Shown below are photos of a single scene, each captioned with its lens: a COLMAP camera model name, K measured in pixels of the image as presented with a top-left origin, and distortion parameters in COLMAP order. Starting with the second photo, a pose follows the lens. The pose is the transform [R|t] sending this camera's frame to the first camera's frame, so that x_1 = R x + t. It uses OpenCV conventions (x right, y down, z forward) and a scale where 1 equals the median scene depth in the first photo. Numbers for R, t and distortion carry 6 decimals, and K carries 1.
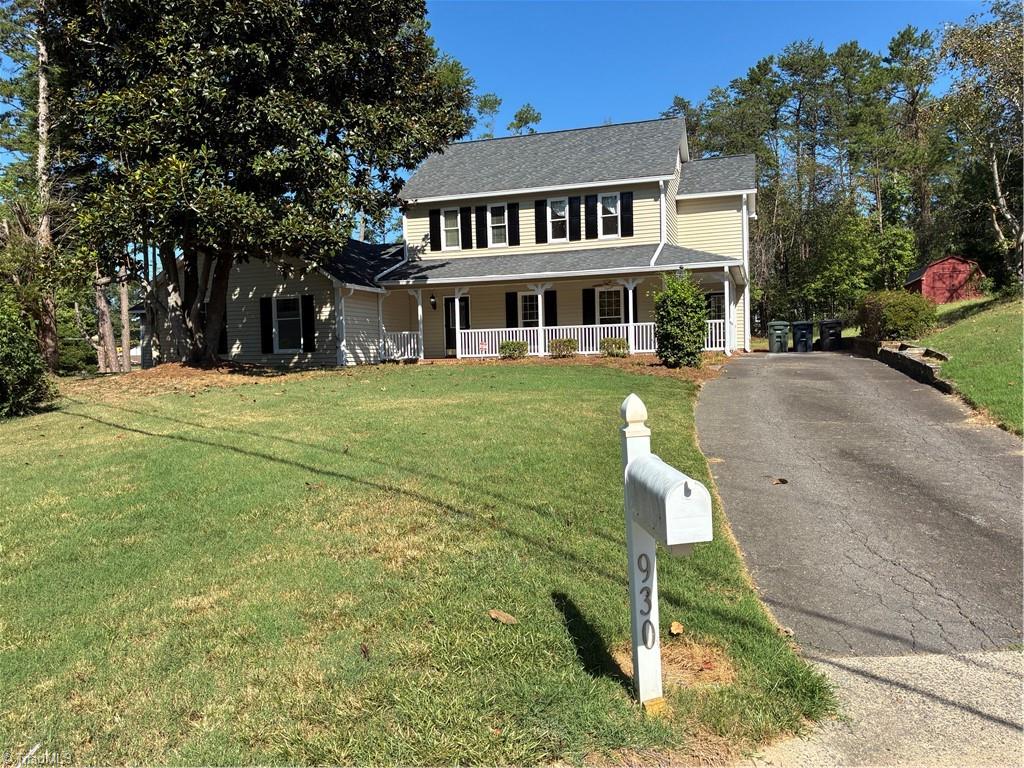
lens RADIAL K [[769.3, 0, 513.8], [0, 769.3, 390.1], [0, 0, 1]] dist [0.038616, -0.066573]
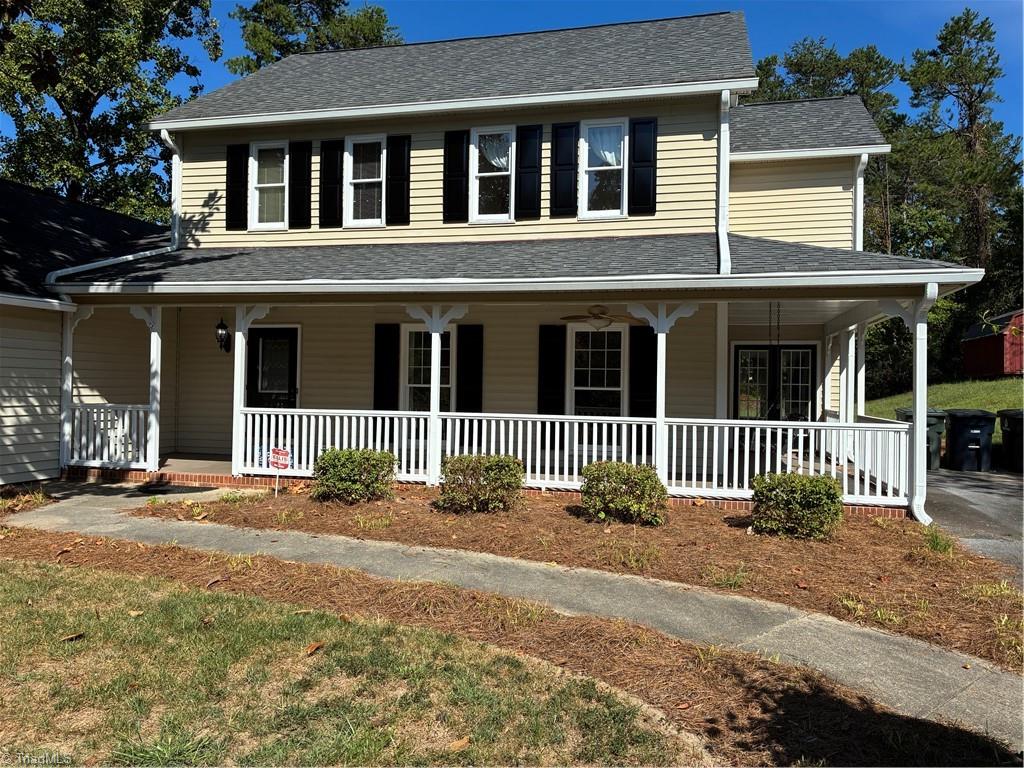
lens RADIAL K [[769.3, 0, 522.6], [0, 769.3, 379.7], [0, 0, 1]] dist [0.038616, -0.066573]
pose [[0.996449, 0.043455, 0.072113, 0.047211], [-0.039429, 0.997632, -0.056345, -0.071971], [-0.074390, 0.053302, 0.995804, 0.542794]]
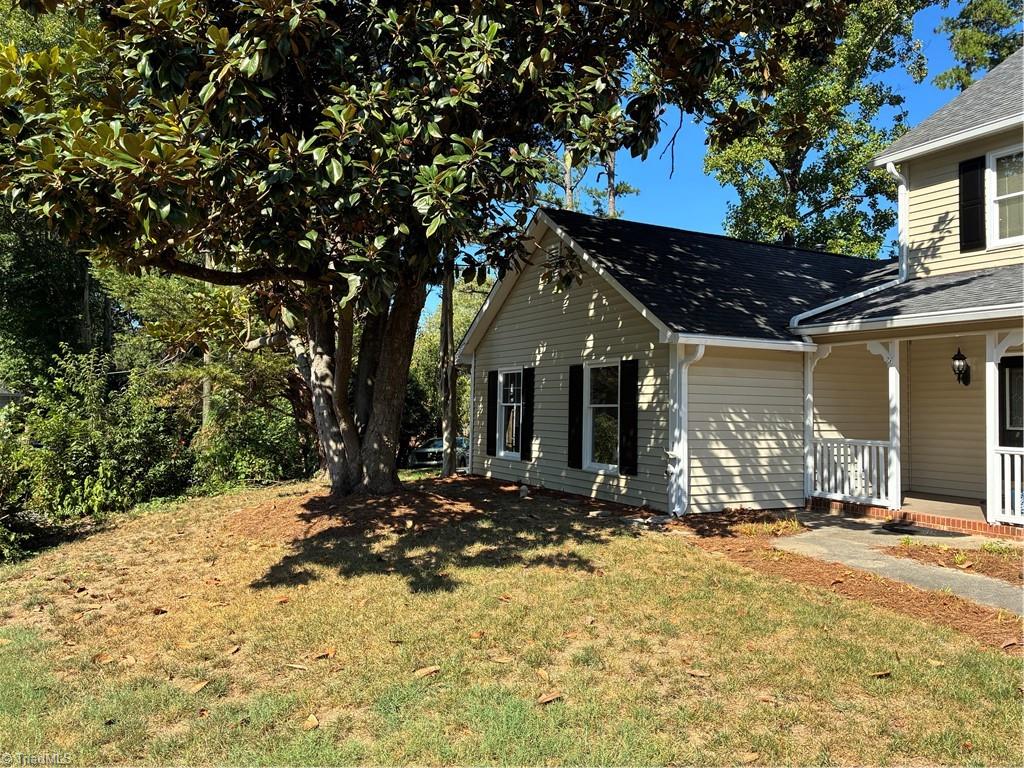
lens RADIAL K [[769.3, 0, 504.9], [0, 769.3, 379.5], [0, 0, 1]] dist [0.038616, -0.066573]
pose [[0.700741, 0.009520, -0.713352, 0.027371], [-0.067169, 0.996350, -0.052685, -0.071219], [0.710246, 0.084833, 0.698823, 0.539938]]
